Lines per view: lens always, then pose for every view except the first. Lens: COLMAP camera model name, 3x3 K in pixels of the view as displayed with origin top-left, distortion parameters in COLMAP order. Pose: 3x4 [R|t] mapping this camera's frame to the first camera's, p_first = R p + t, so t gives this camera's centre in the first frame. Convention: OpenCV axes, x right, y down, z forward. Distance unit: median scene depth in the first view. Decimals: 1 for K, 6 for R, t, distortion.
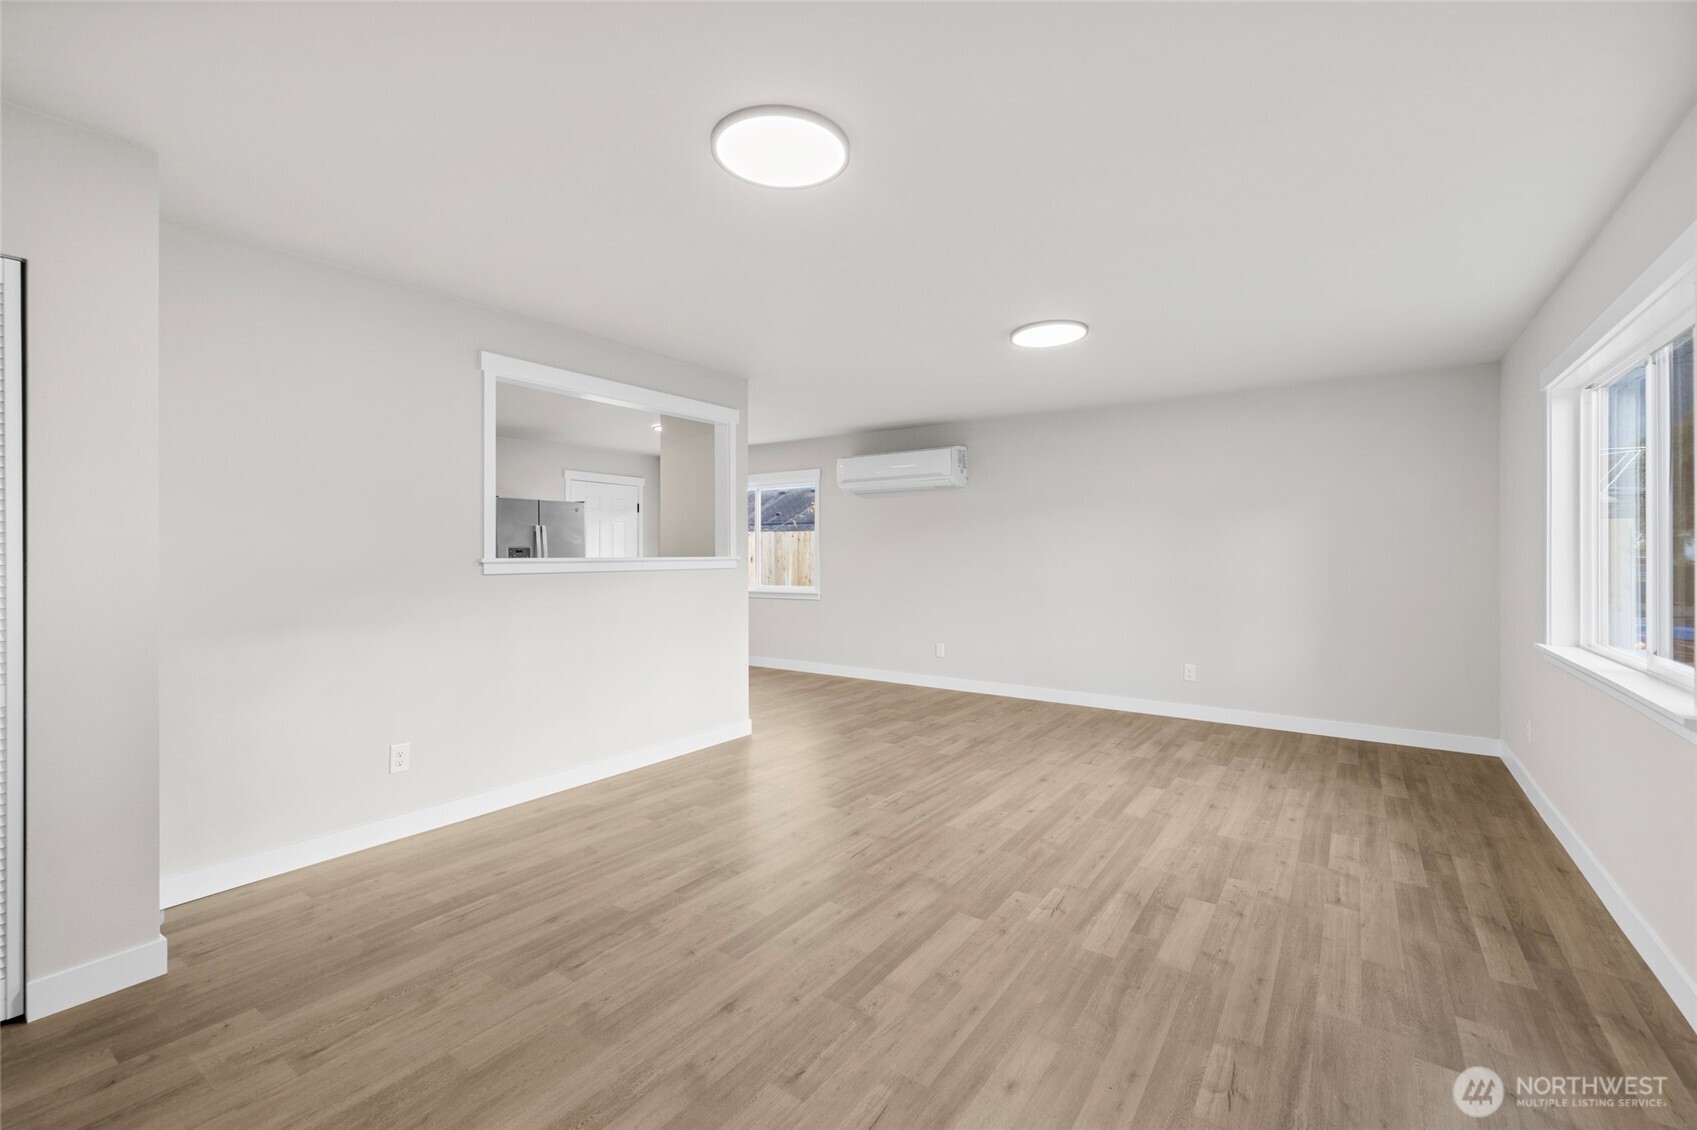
lens RADIAL K [[728.9, 0, 838.8], [0, 728.9, 553.8], [0, 0, 1]] dist [0.001550, 0.000436]
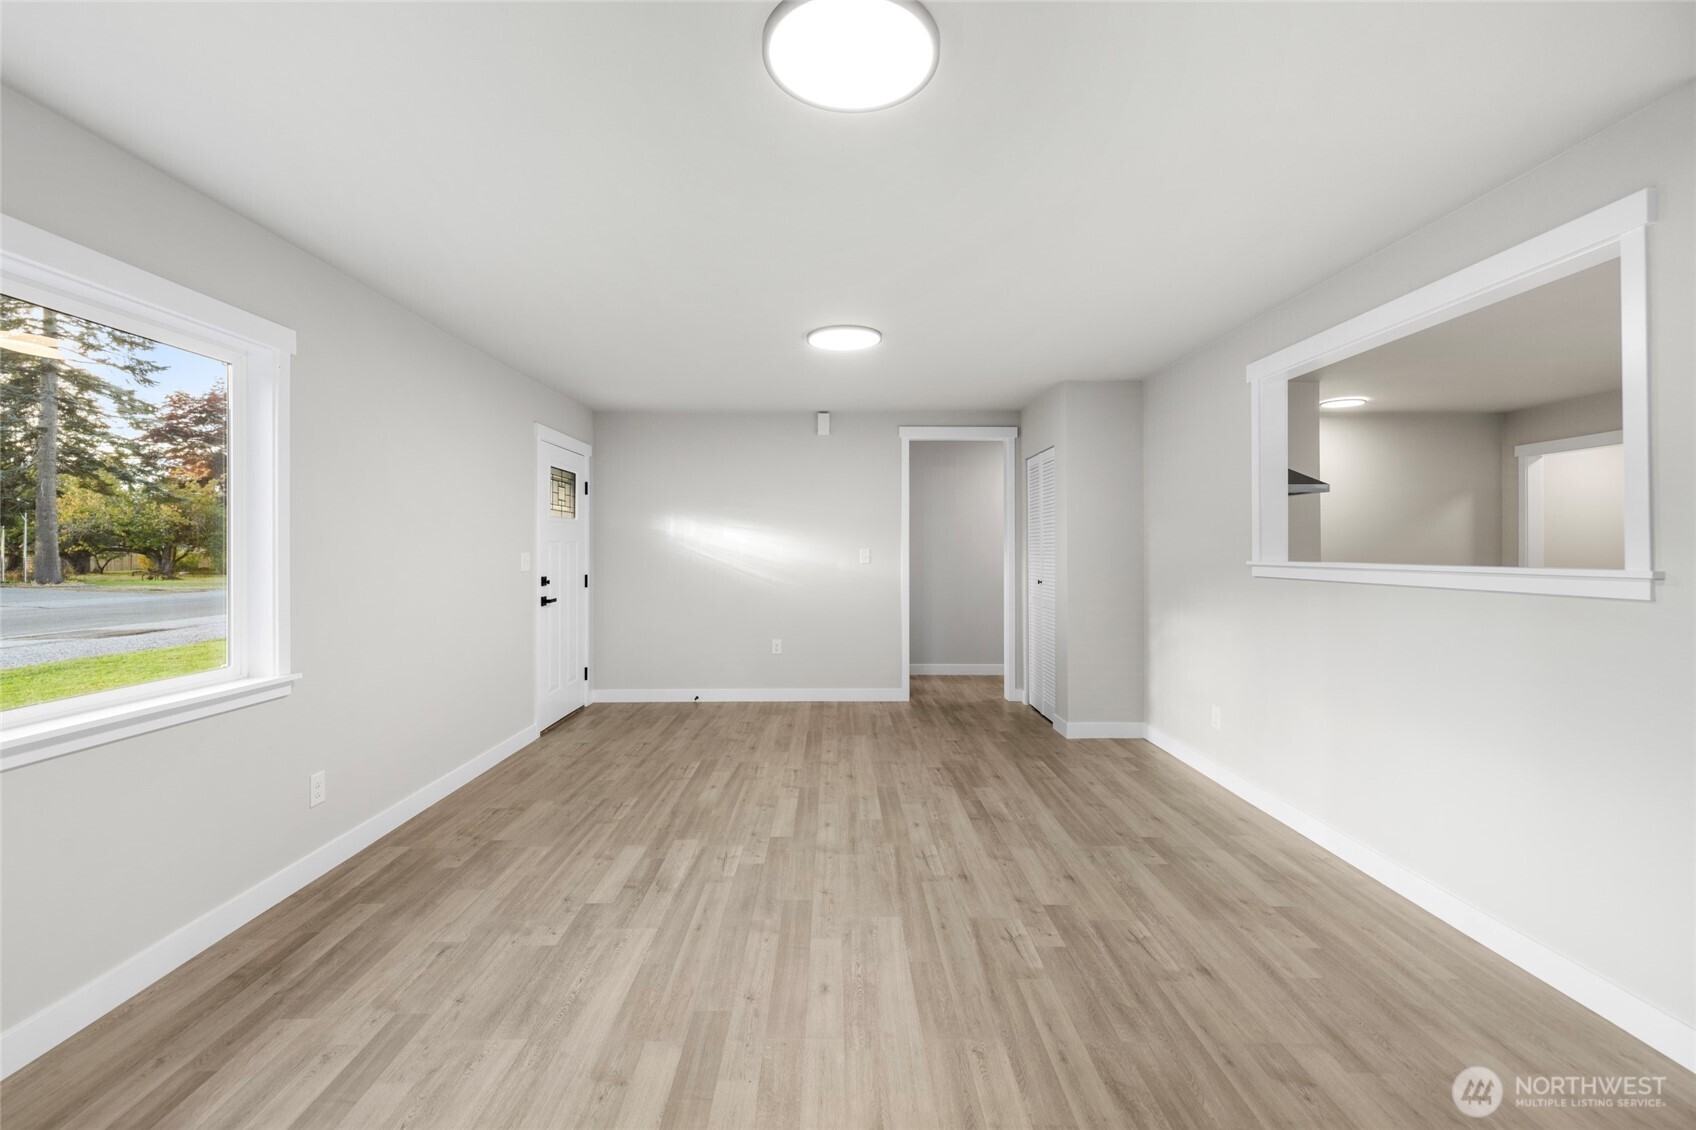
lens RADIAL K [[712.8, 0, 831.2], [0, 712.8, 543.9], [0, 0, 1]] dist [-0.000862, -0.000141]
pose [[-0.816869, -0.004971, -0.576802, 0.711106], [-0.000337, 0.999967, -0.008140, -0.011871], [0.576823, -0.006455, -0.816843, 1.760874]]
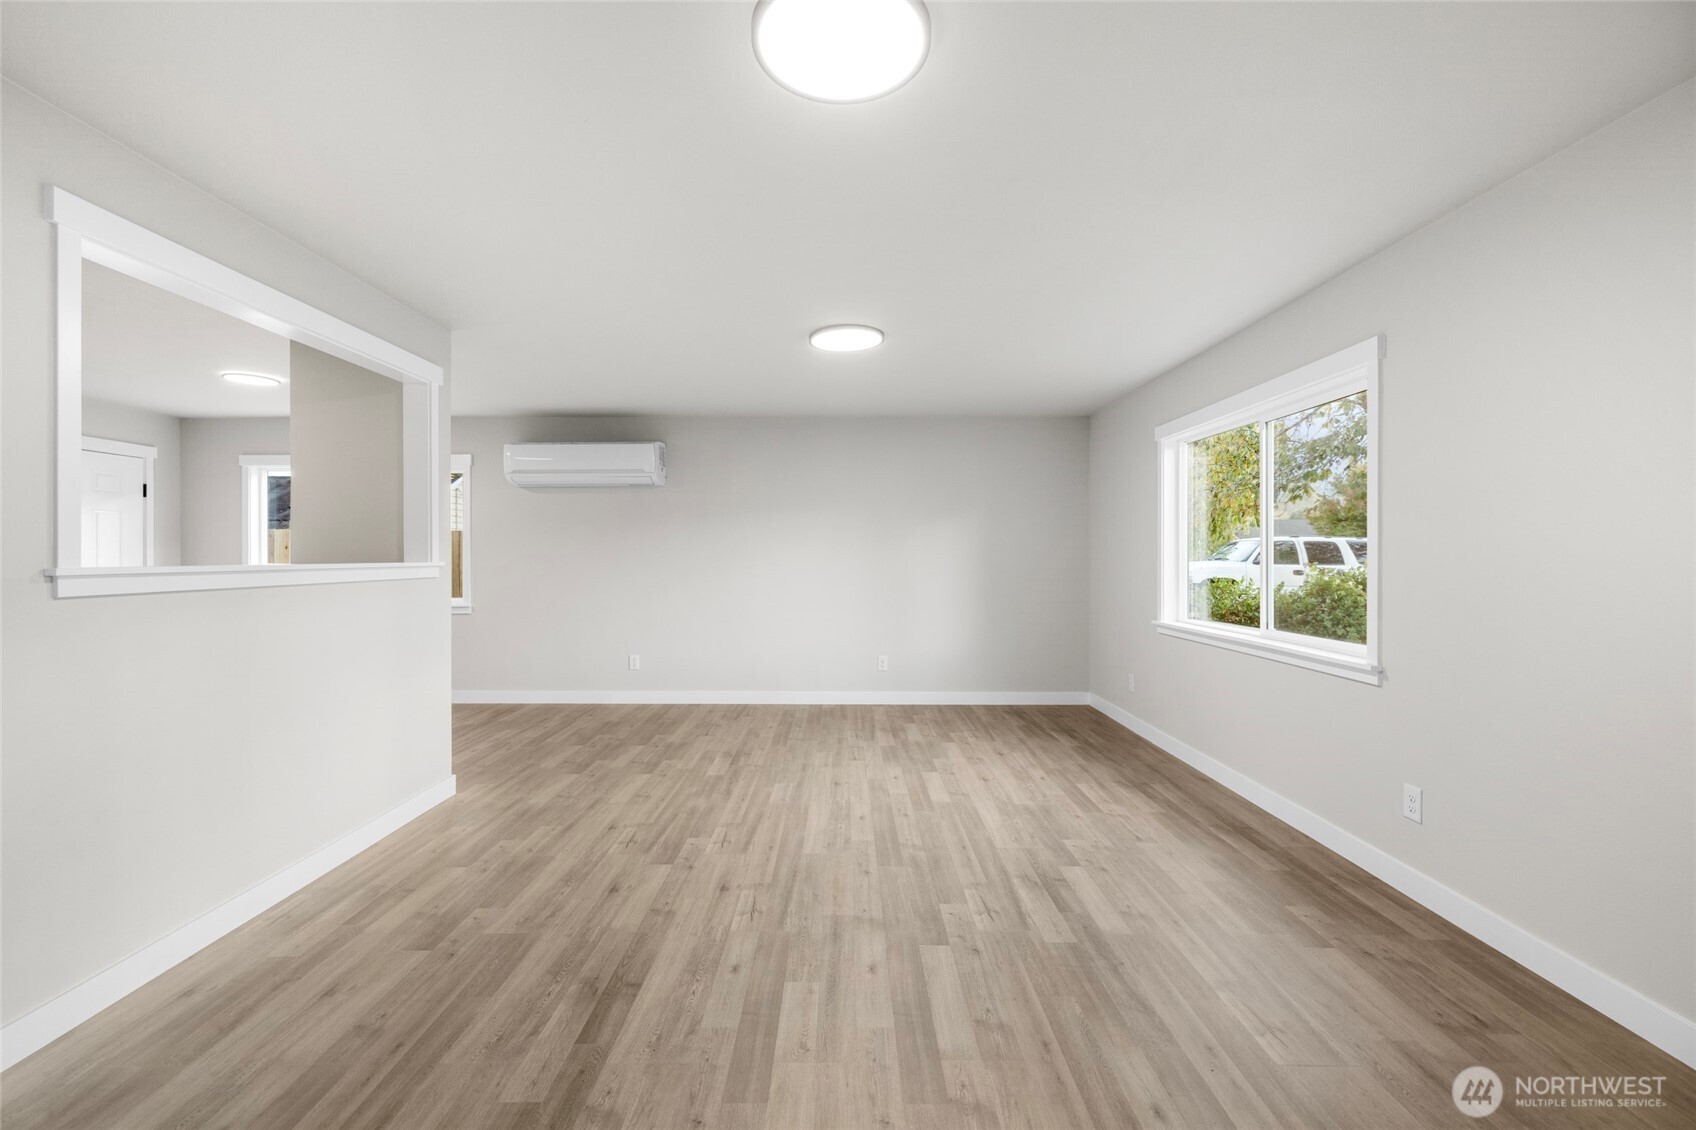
lens RADIAL K [[709.3, 0, 839.4], [0, 709.3, 555.1], [0, 0, 1]] dist [0.000766, -0.000022]
pose [[0.819279, -0.000598, 0.573394, -0.369561], [0.002193, 0.999995, -0.002091, -0.001190], [-0.573391, 0.002971, 0.819277, 0.272077]]
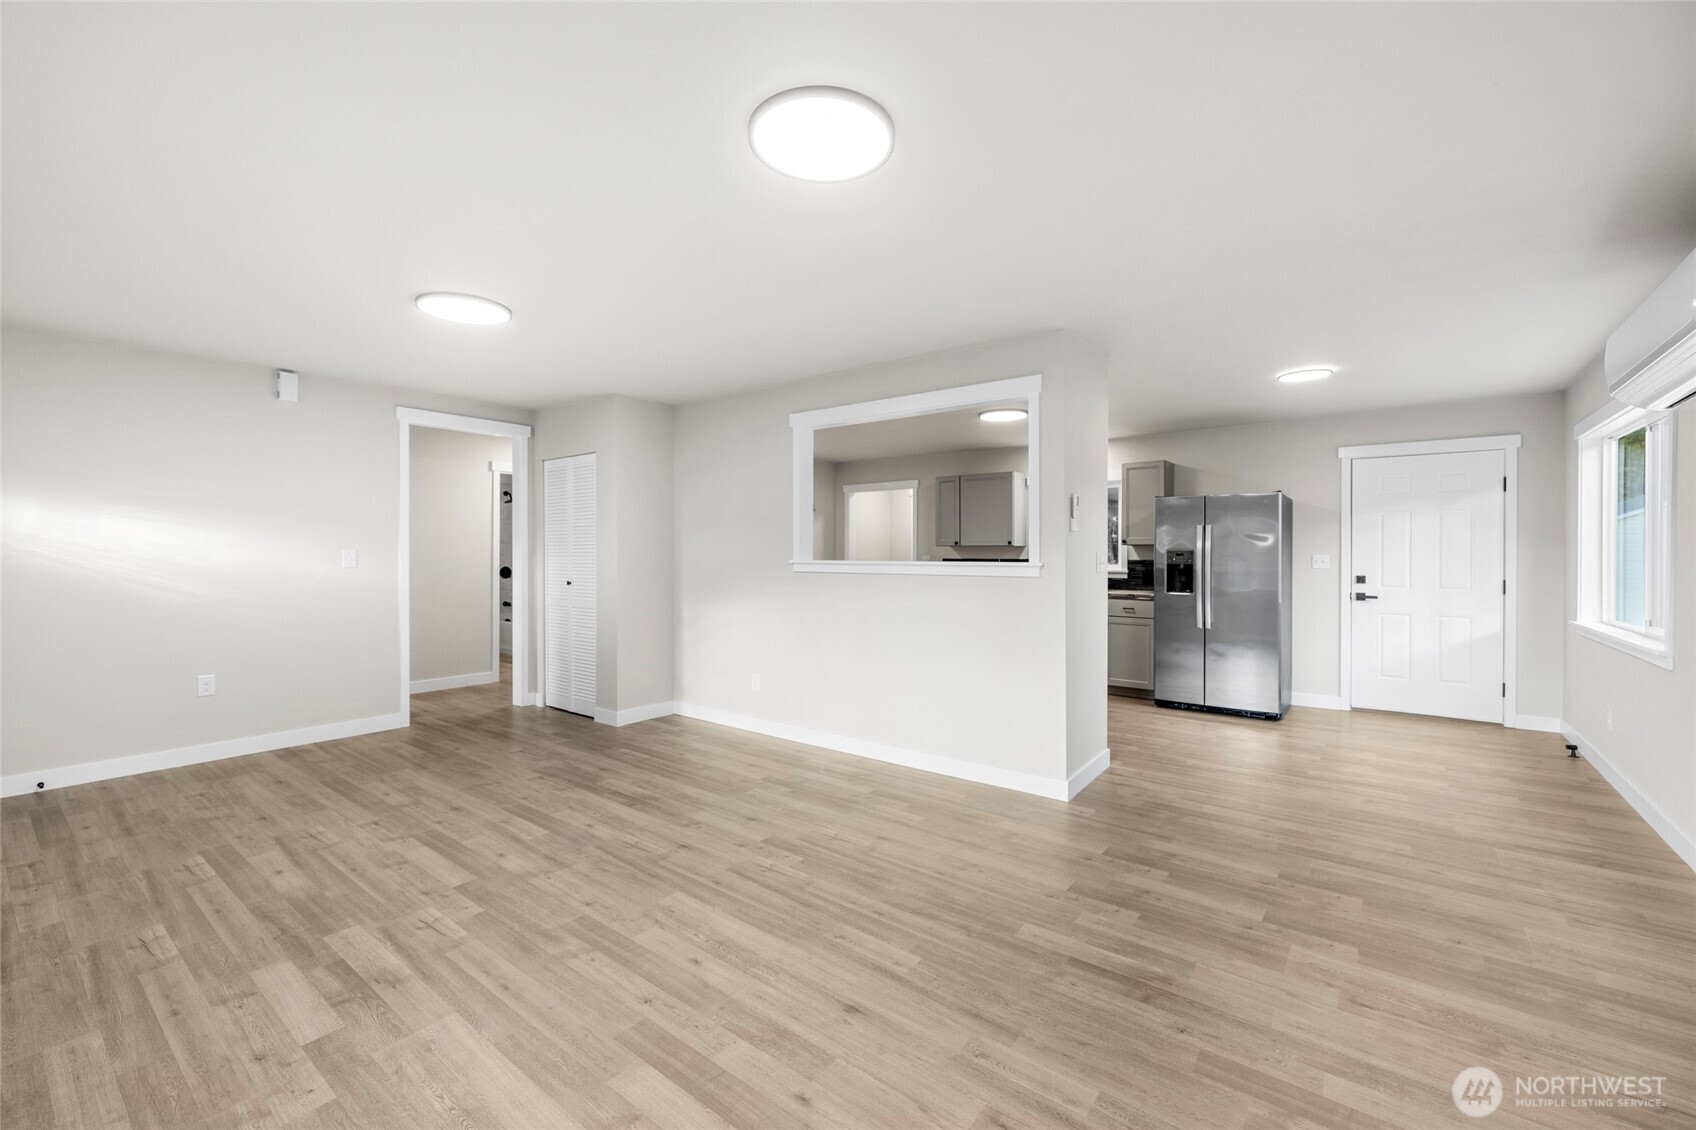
lens RADIAL K [[705.3, 0, 840.5], [0, 705.3, 555.0], [0, 0, 1]] dist [0.000233, -0.000828]
pose [[-0.049077, 0.002543, -0.998792, 1.040365], [-0.003246, 0.999991, 0.002705, -0.009996], [0.998790, 0.003375, -0.049069, 1.370821]]
